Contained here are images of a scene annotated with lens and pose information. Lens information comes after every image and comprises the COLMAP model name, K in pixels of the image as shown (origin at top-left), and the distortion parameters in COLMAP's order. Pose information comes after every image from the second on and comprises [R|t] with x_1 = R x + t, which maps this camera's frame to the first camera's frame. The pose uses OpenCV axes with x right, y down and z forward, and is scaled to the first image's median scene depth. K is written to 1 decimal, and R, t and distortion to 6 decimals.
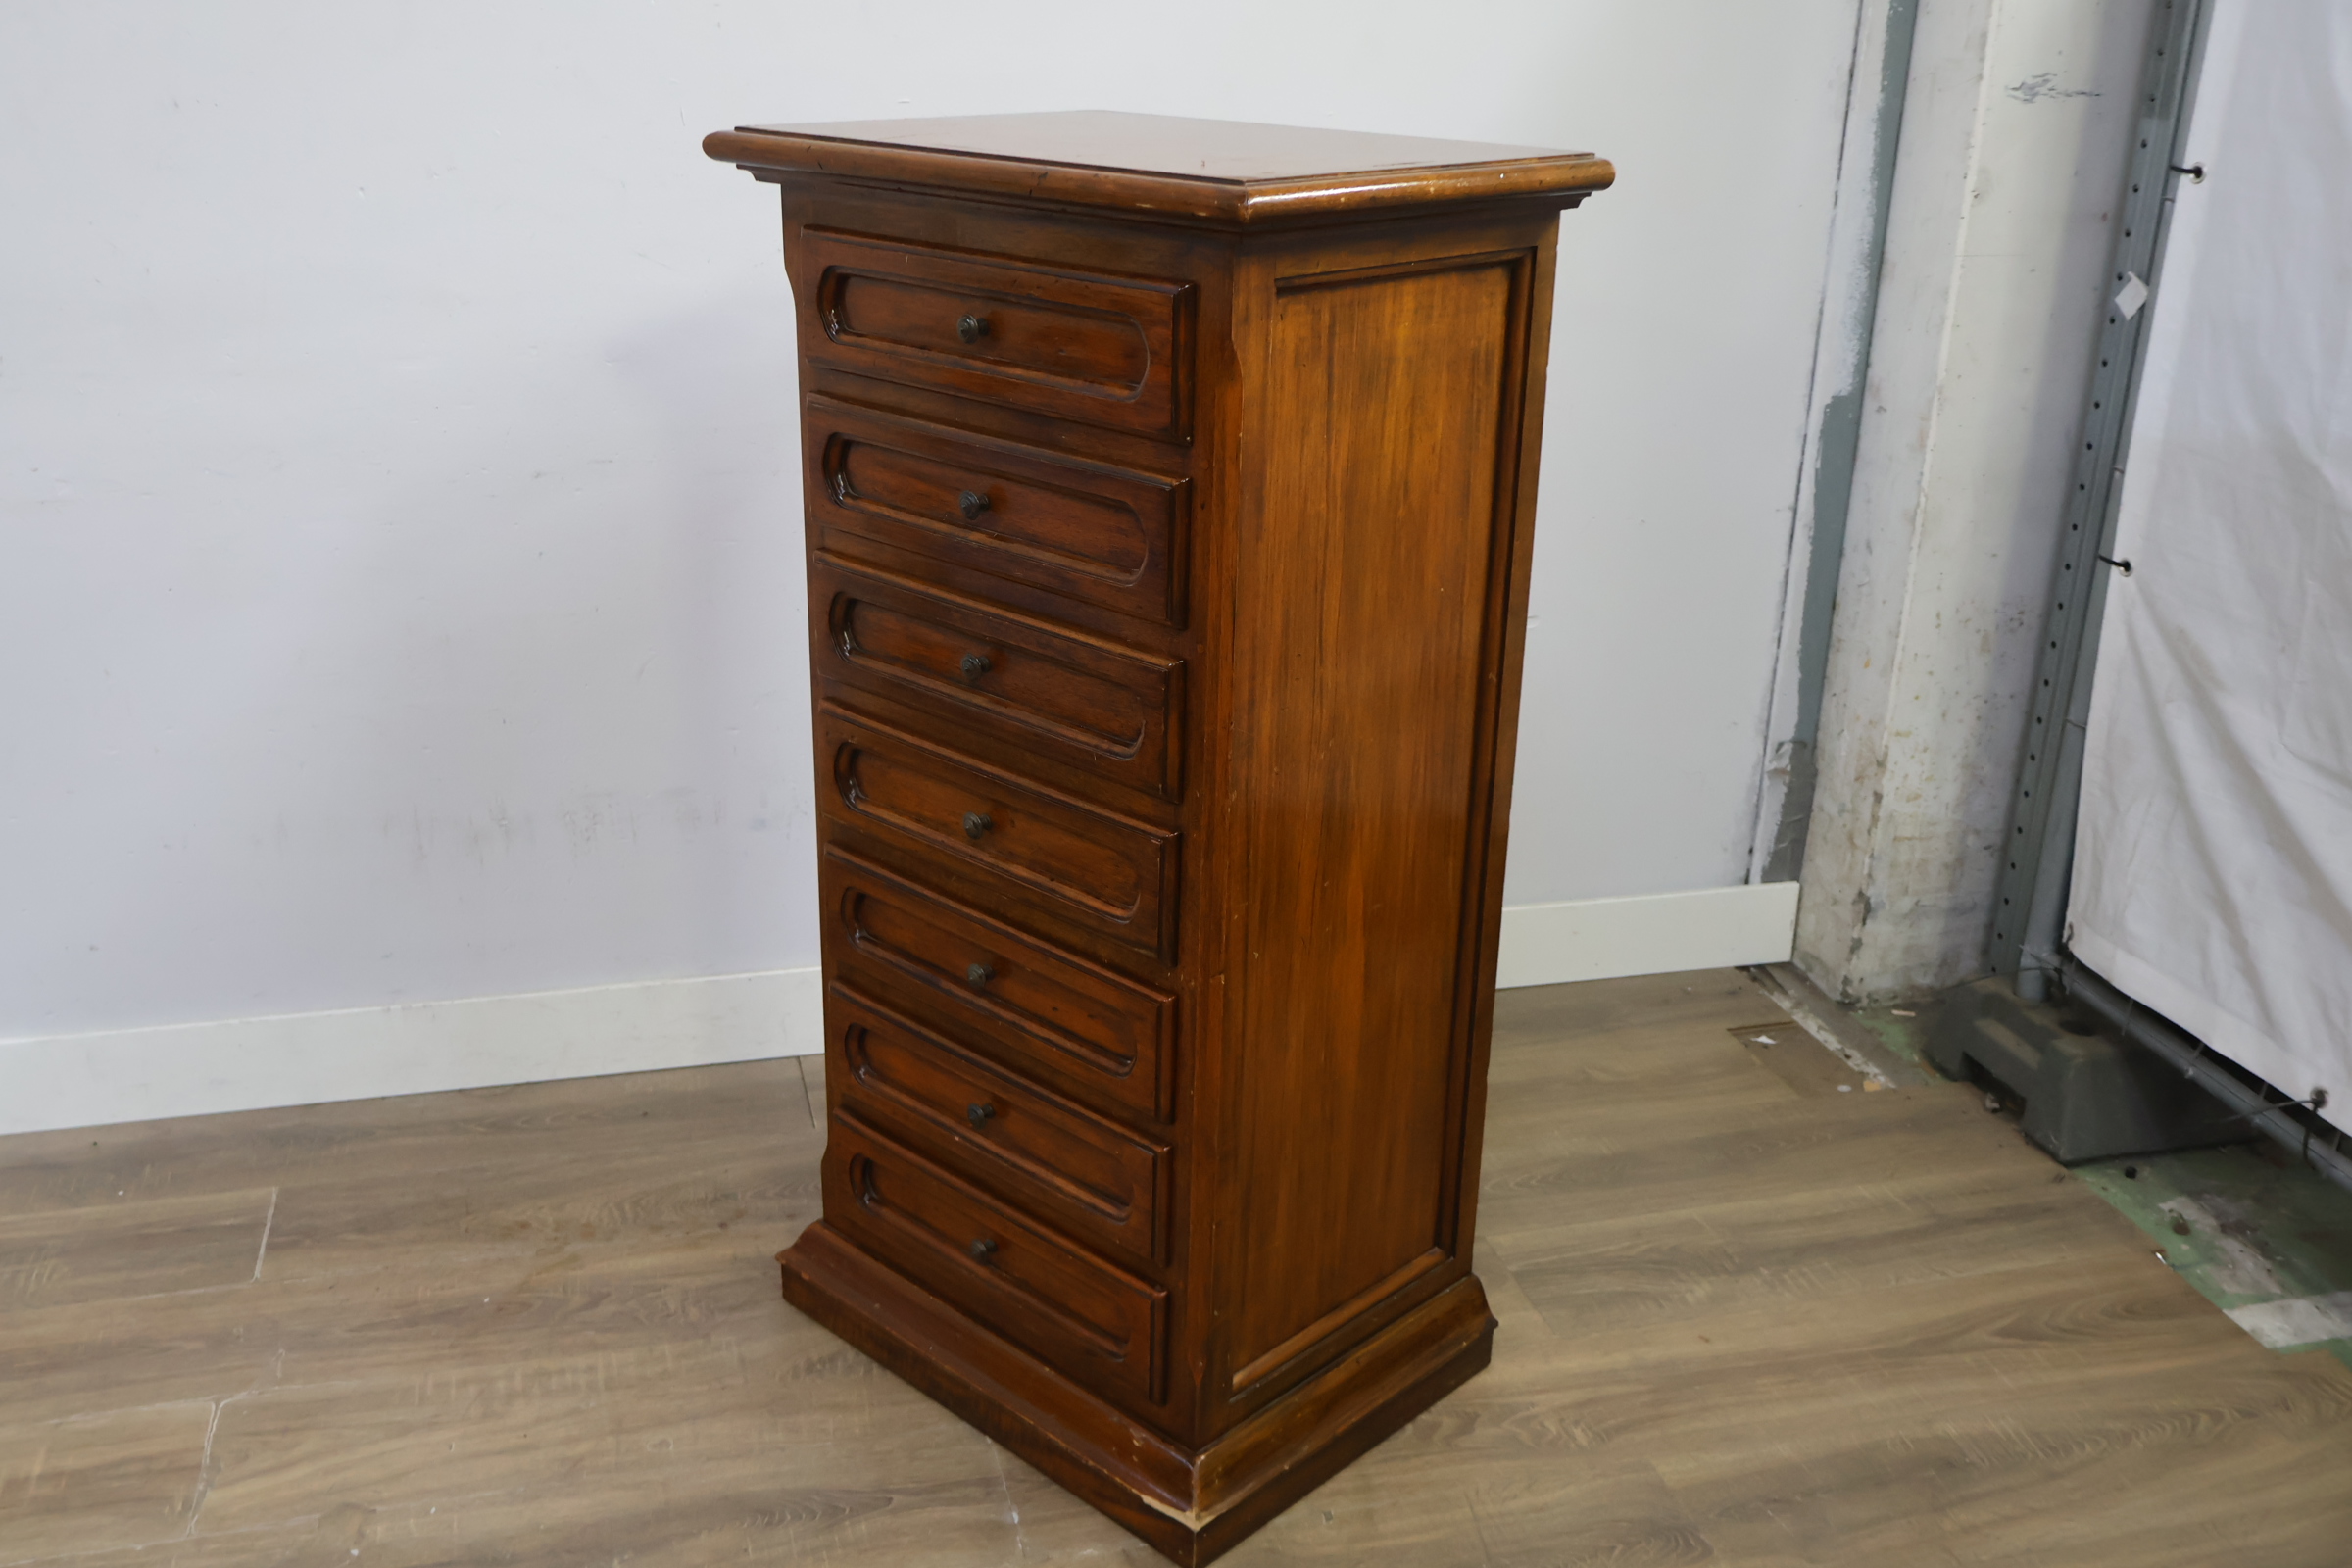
lens RADIAL K [[2184.3, 0, 1171.3], [0, 2184.3, 787.1], [0, 0, 1]] dist [-0.002736, 0.000000]
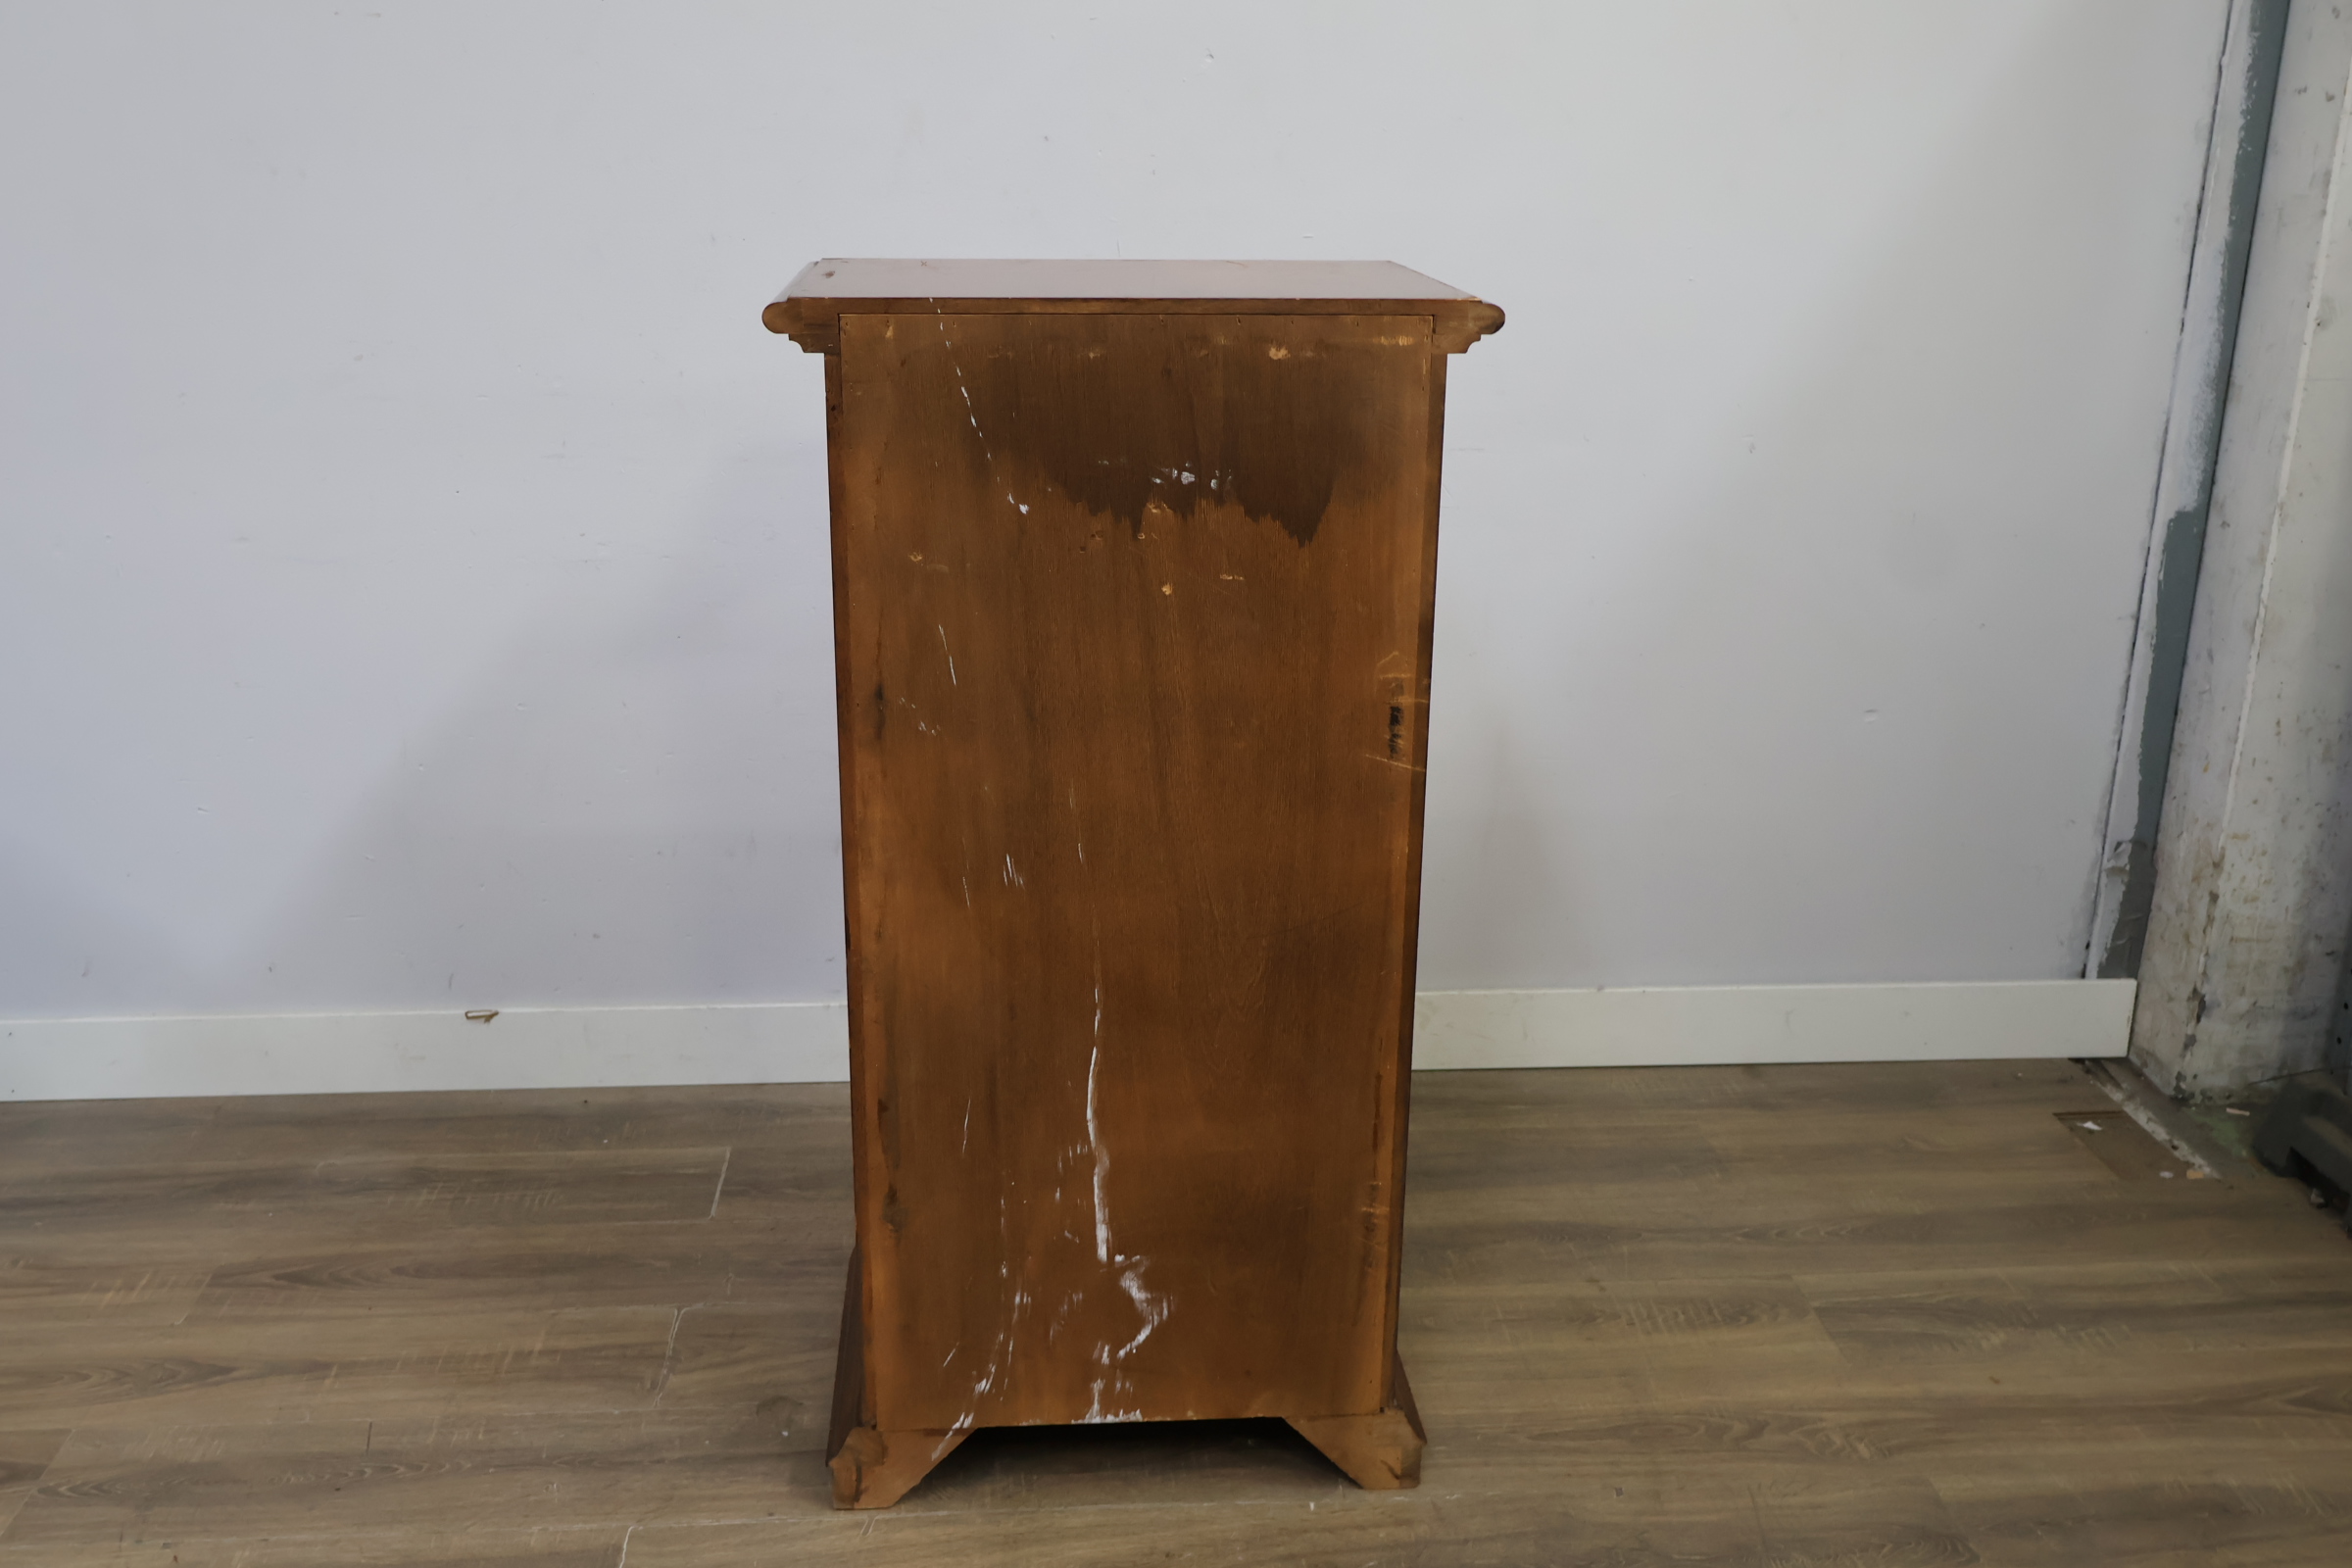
lens RADIAL K [[2184.3, 0, 1172.6], [0, 2184.3, 781.3], [0, 0, 1]] dist [-0.002736, 0.000000]
pose [[0.982958, 0.043736, -0.178553, 0.025062], [-0.053621, 0.997262, -0.050915, 0.034008], [0.175838, 0.059621, 0.982612, -0.123249]]
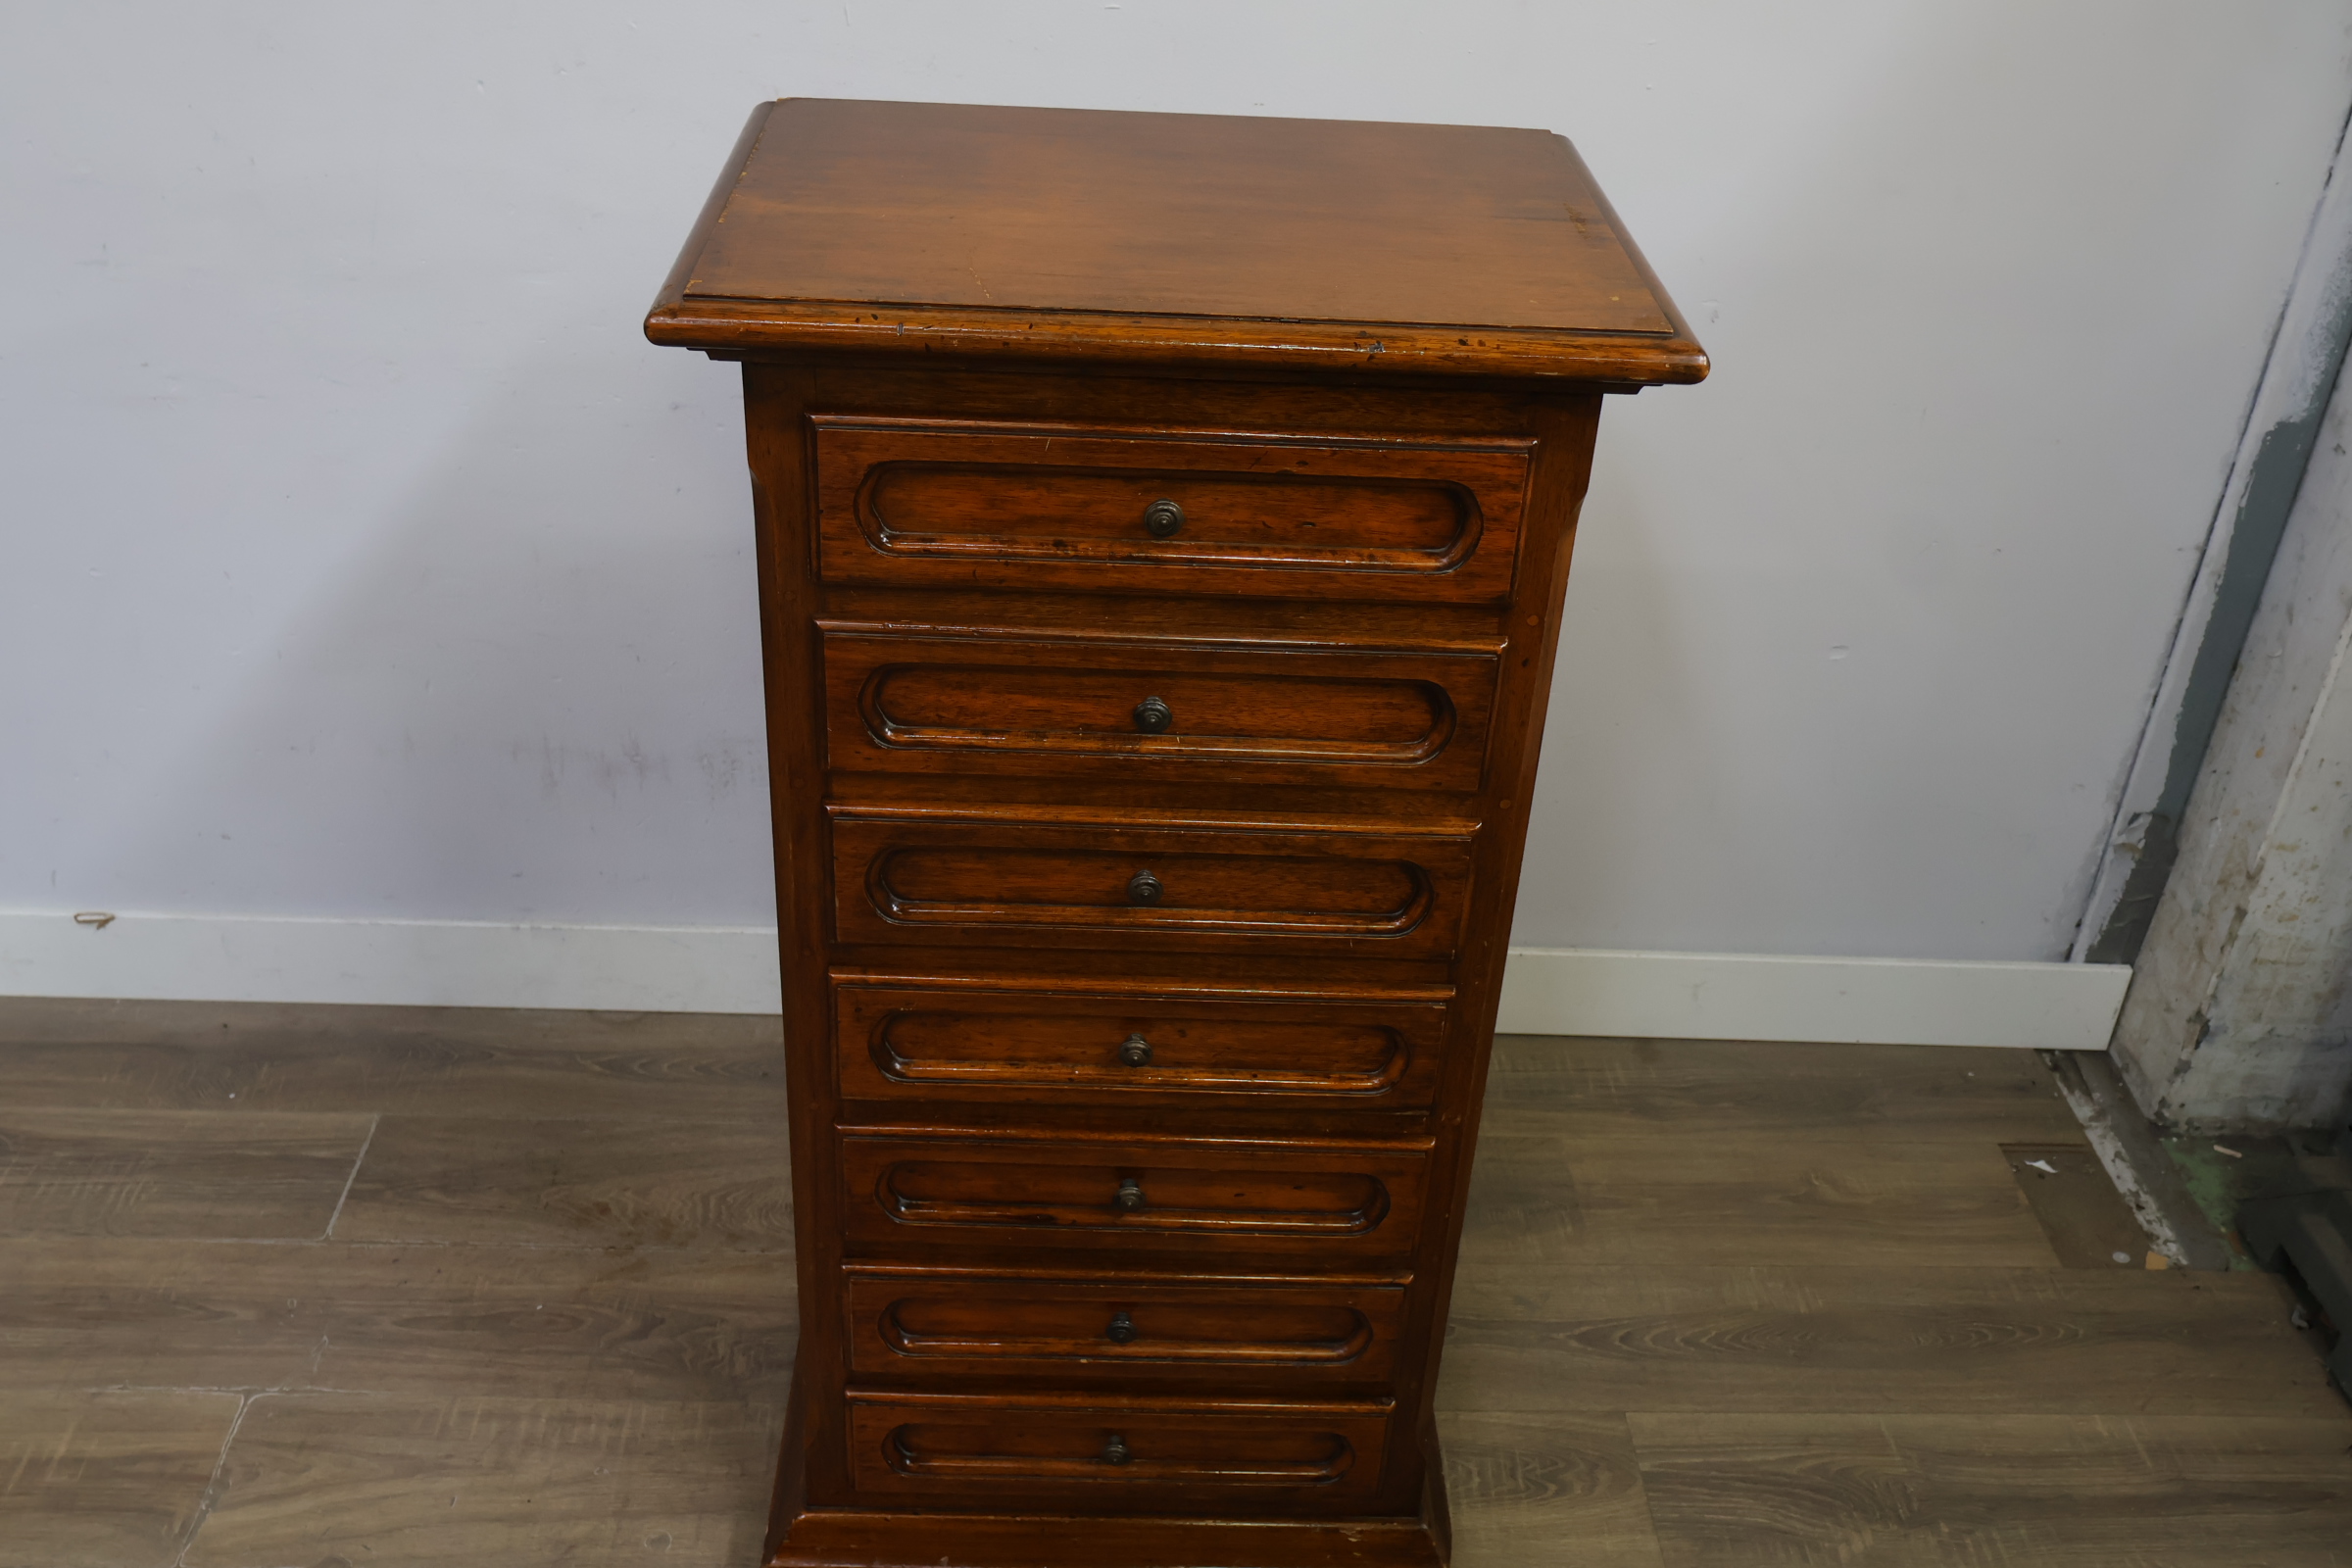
lens RADIAL K [[2184.3, 0, 1164.4], [0, 2184.3, 773.4], [0, 0, 1]] dist [-0.002736, 0.000000]
pose [[0.972619, 0.142940, -0.183248, 0.086557], [-0.106868, 0.975260, 0.193515, -0.190213], [0.206375, -0.168633, 0.963832, 0.161290]]
